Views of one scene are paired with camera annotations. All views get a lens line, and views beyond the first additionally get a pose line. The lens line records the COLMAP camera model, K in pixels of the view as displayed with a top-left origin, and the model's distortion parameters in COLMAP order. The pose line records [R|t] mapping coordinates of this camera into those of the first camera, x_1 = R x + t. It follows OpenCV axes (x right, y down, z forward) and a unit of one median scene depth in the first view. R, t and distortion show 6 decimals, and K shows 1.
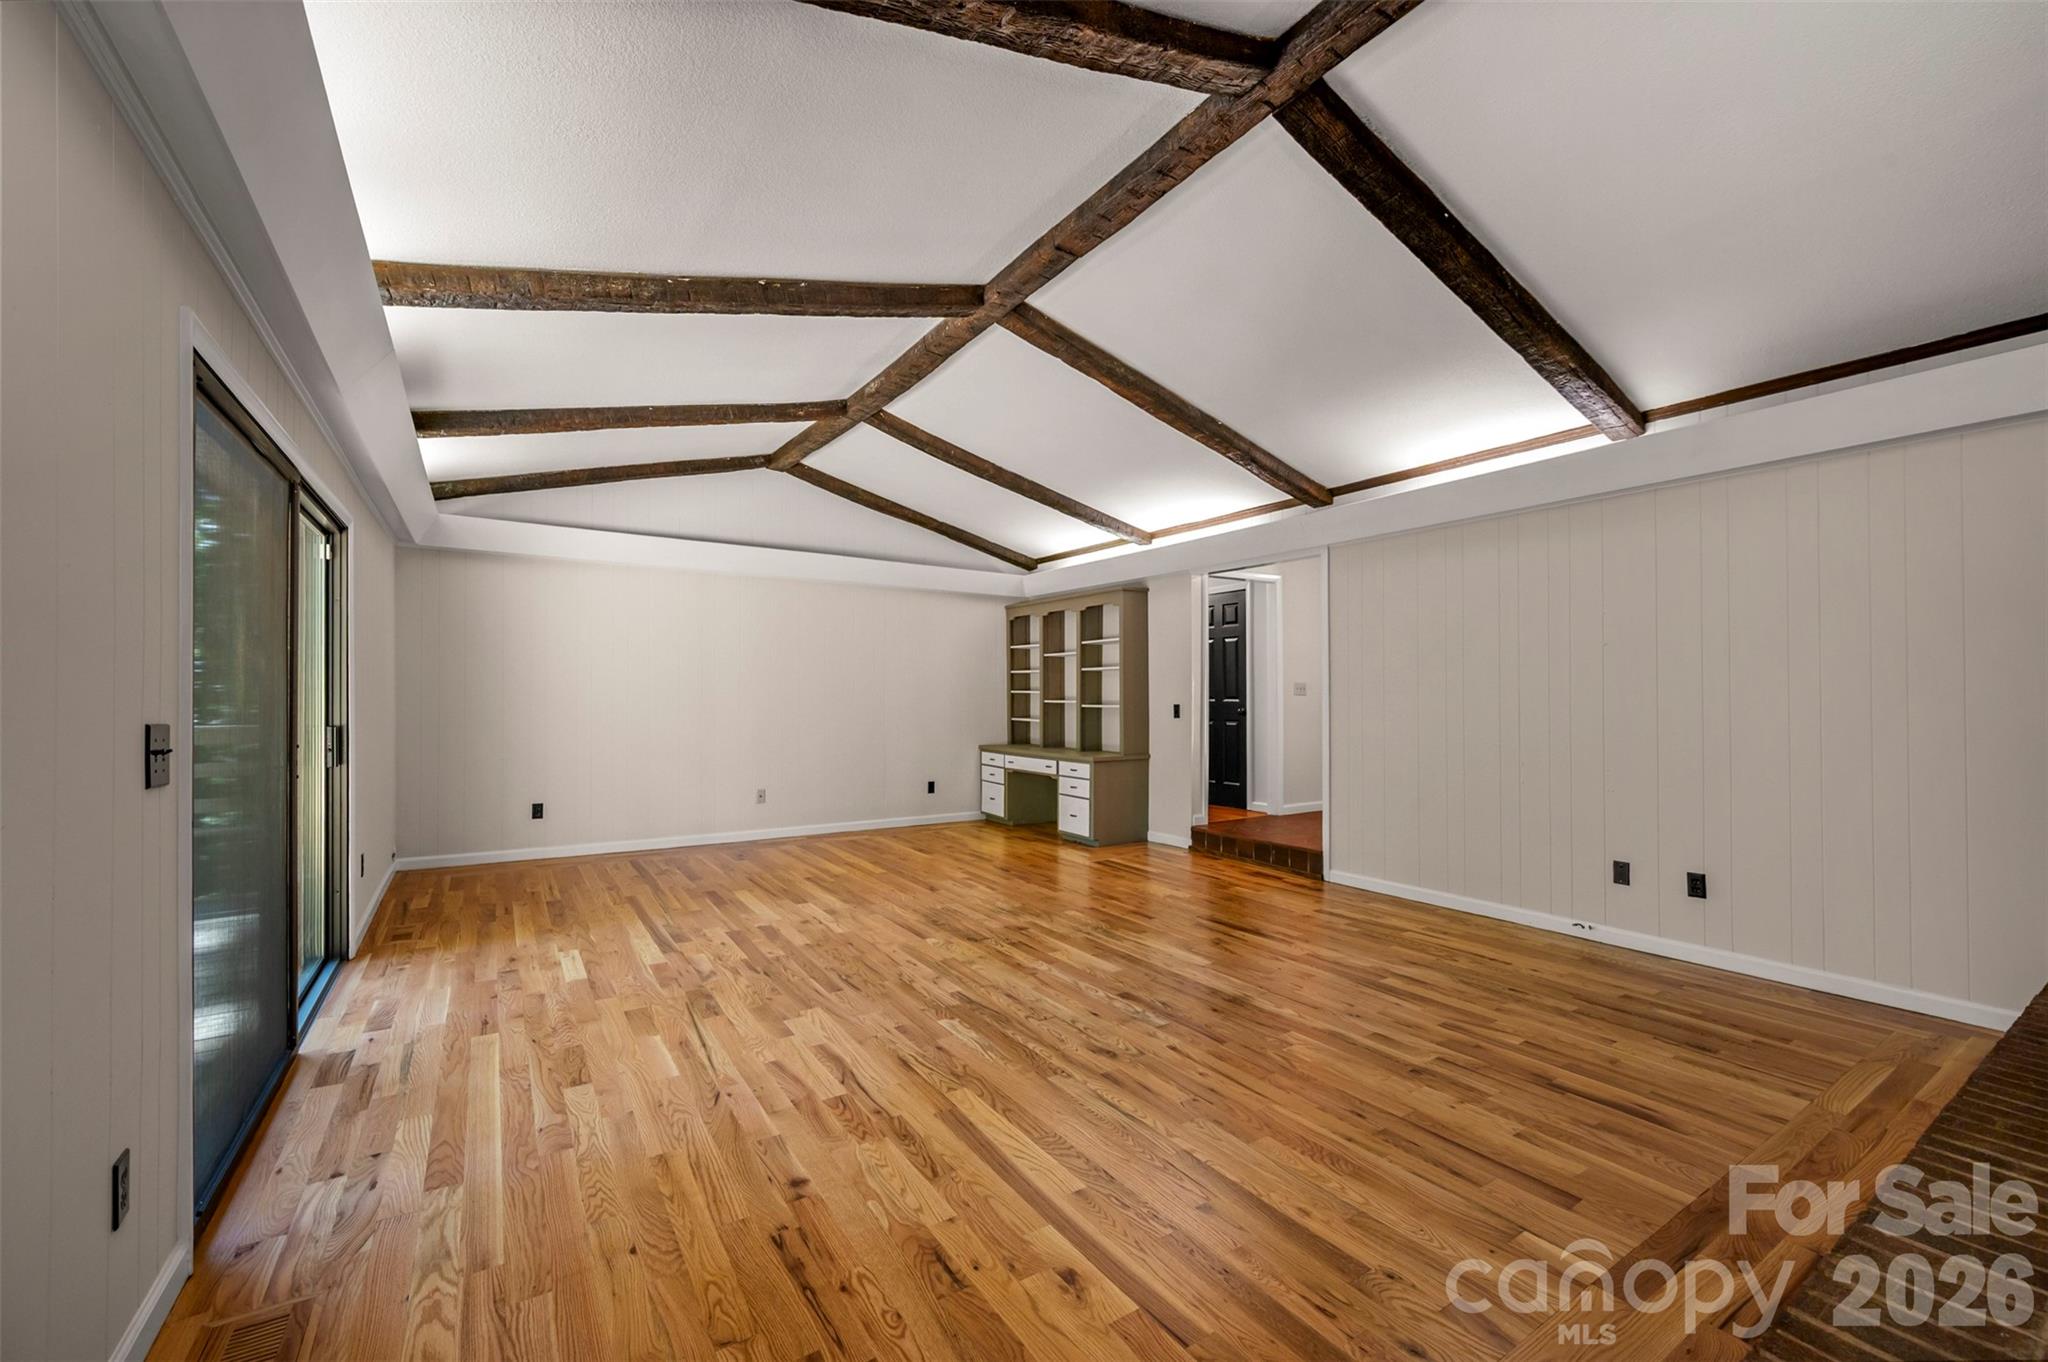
lens RADIAL K [[817.3, 0, 1029.5], [0, 817.3, 691.4], [0, 0, 1]] dist [-0.002103, 0.000370]
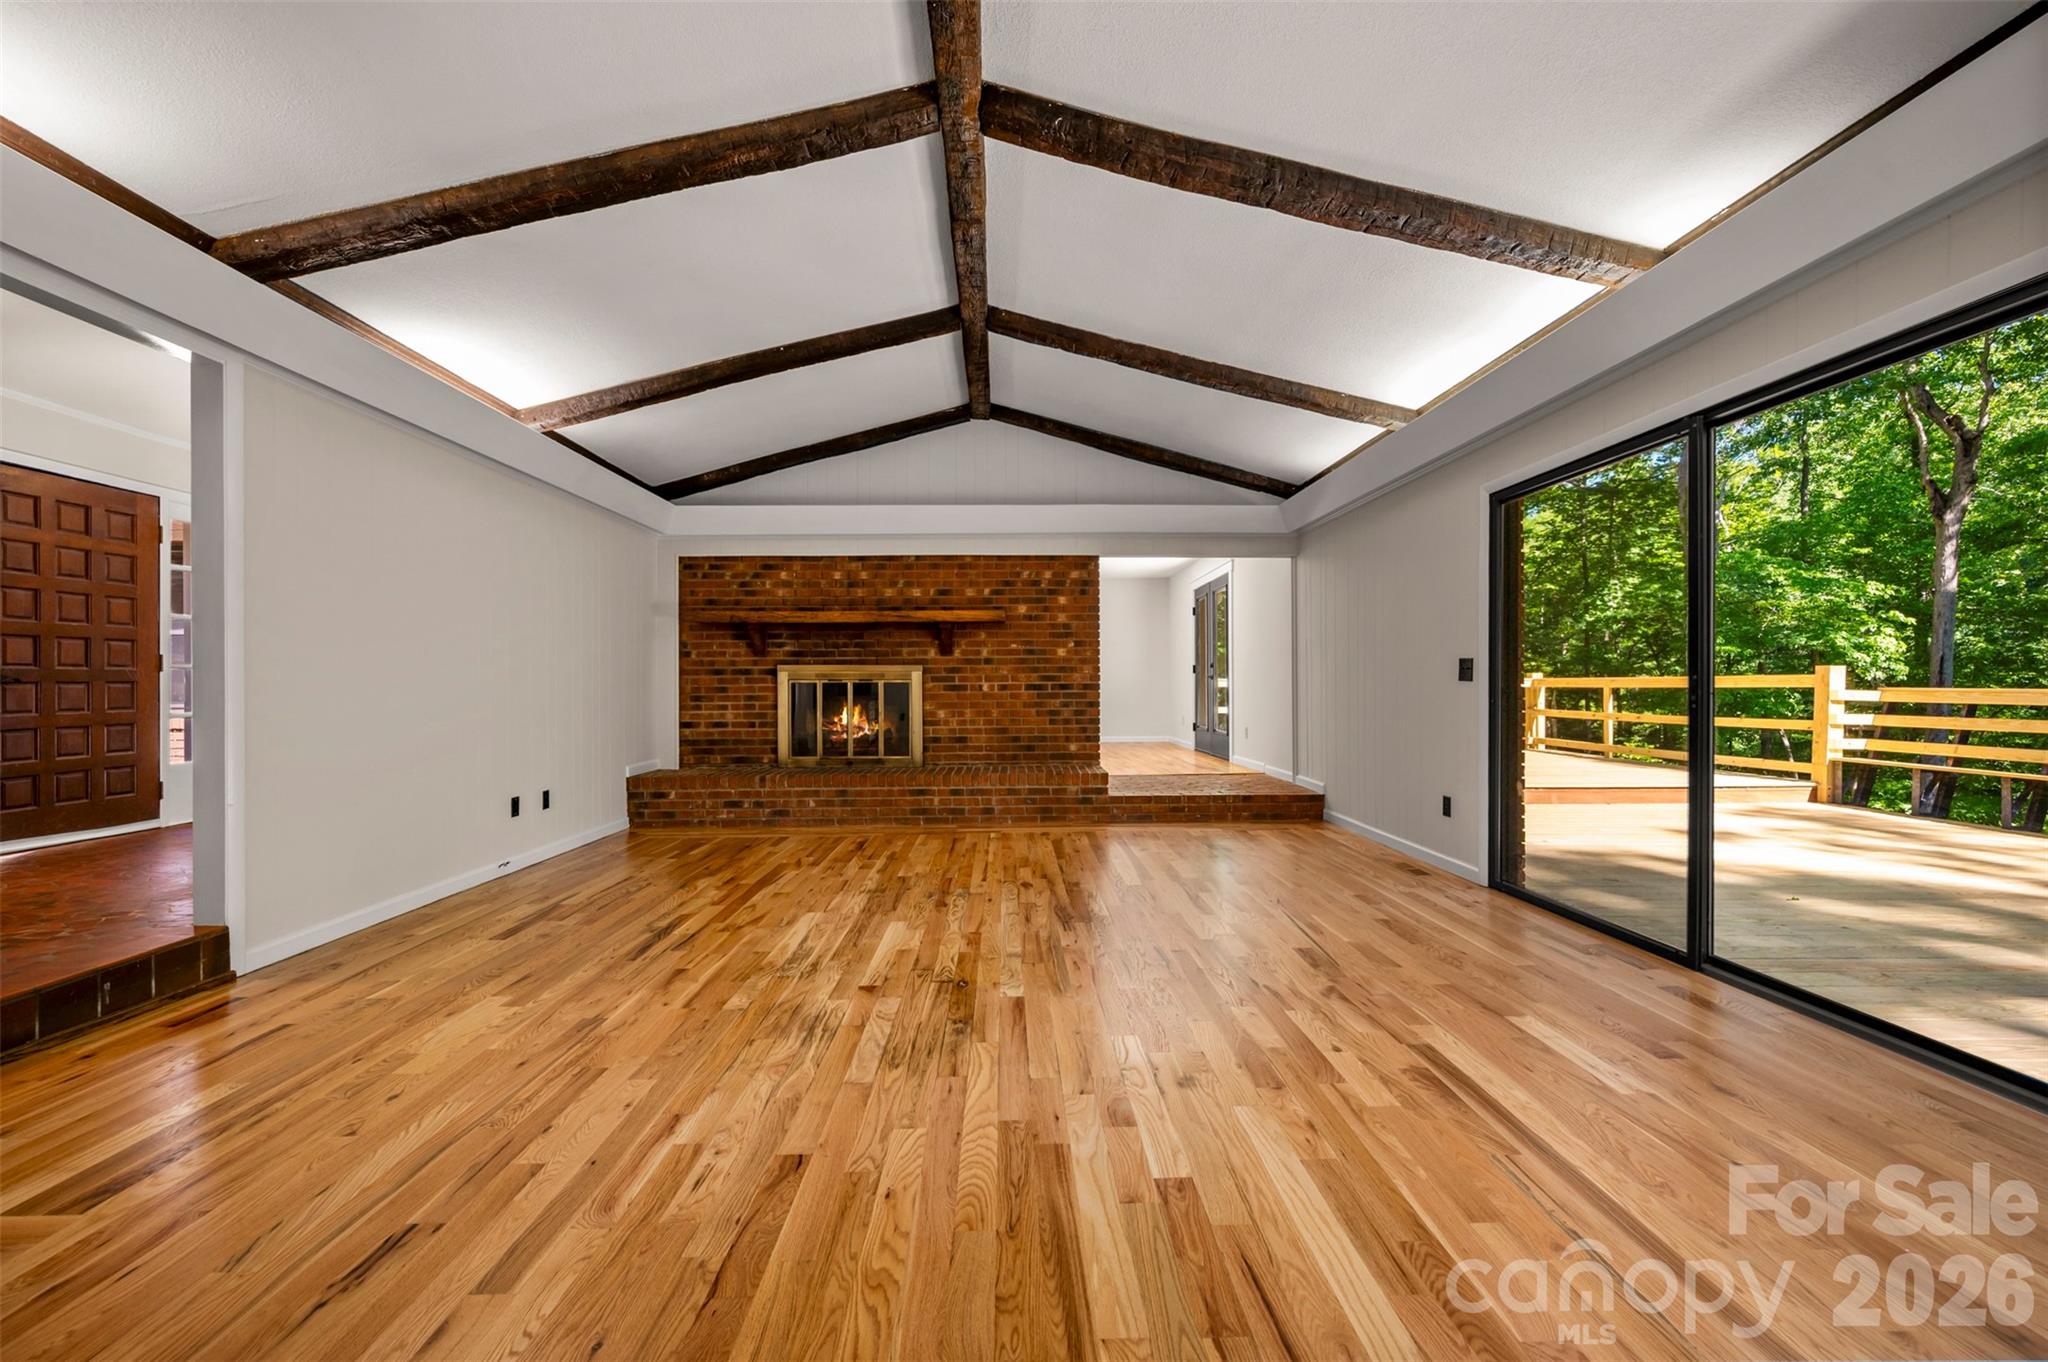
lens RADIAL K [[817.3, 0, 1028.5], [0, 817.3, 683.1], [0, 0, 1]] dist [-0.002103, 0.000370]
pose [[-0.854040, 0.004273, 0.520189, -0.481286], [-0.001382, 0.999944, -0.010483, 0.057771], [-0.520205, -0.009672, -0.853987, 1.574749]]
